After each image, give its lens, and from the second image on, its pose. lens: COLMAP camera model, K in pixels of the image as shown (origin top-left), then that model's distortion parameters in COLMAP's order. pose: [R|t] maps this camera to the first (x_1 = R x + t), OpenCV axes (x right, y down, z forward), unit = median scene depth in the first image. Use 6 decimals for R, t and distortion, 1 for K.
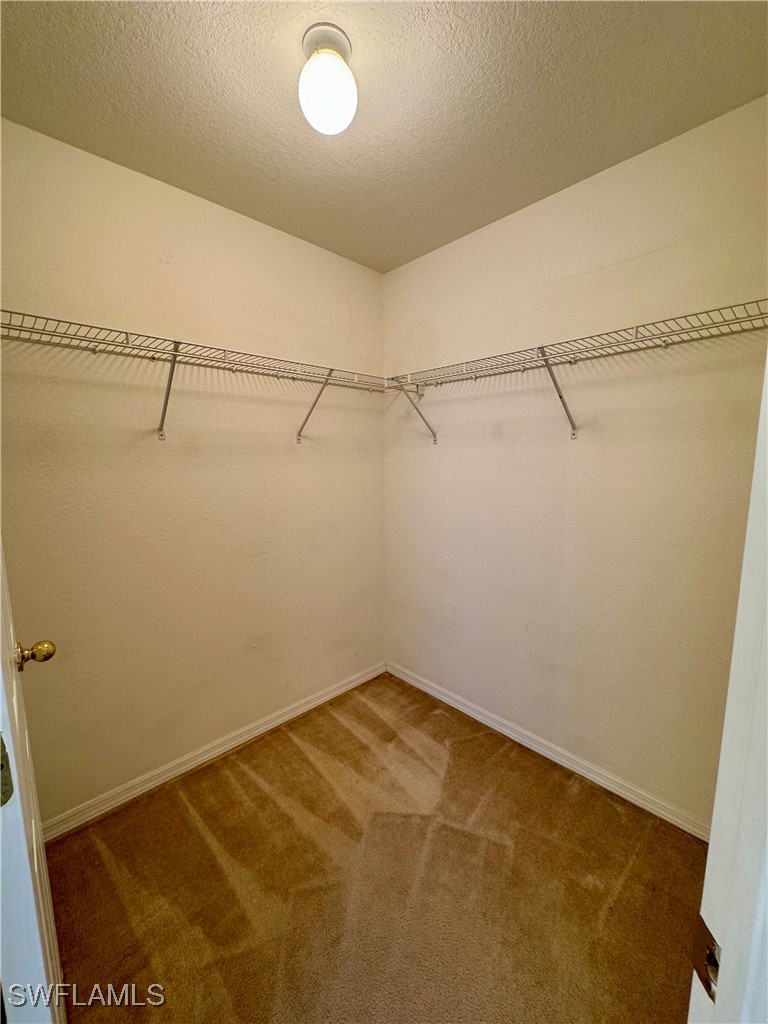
lens RADIAL K [[413.3, 0, 383.0], [0, 413.3, 518.6], [0, 0, 1]] dist [-0.009739, 0.000024]
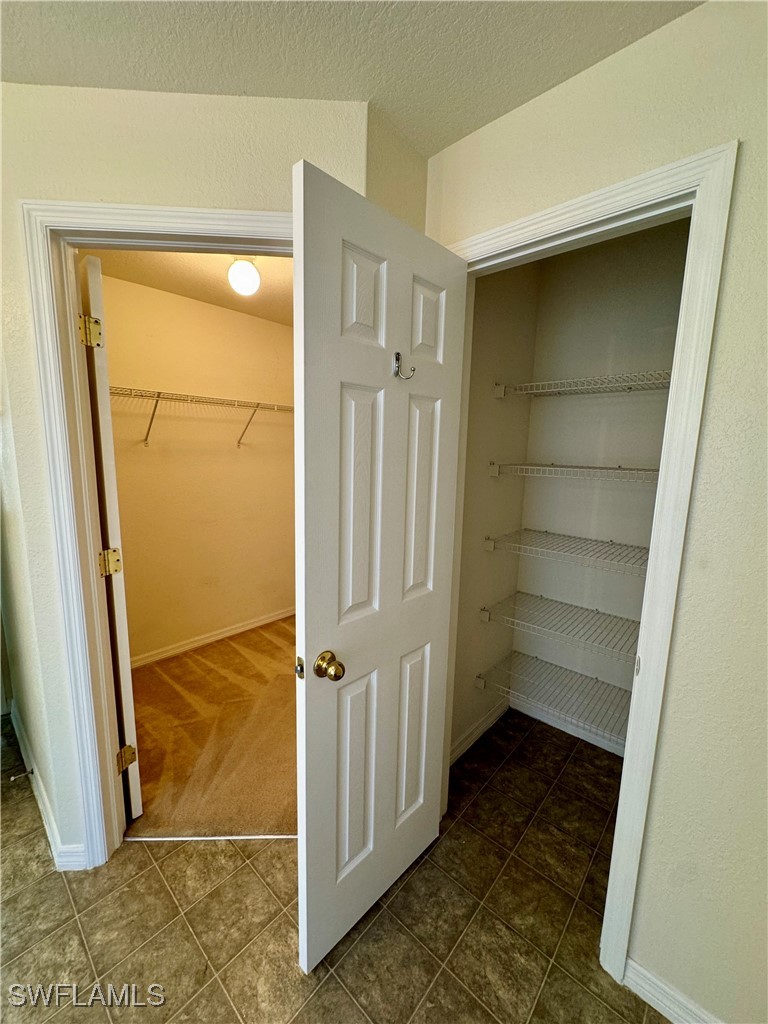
lens RADIAL K [[413.3, 0, 382.2], [0, 413.3, 515.6], [0, 0, 1]] dist [-0.009739, 0.000024]
pose [[0.996740, 0.014609, 0.079352, 0.249694], [-0.015688, 0.999793, 0.012990, 0.041801], [-0.079146, -0.014193, 0.996762, -0.666339]]
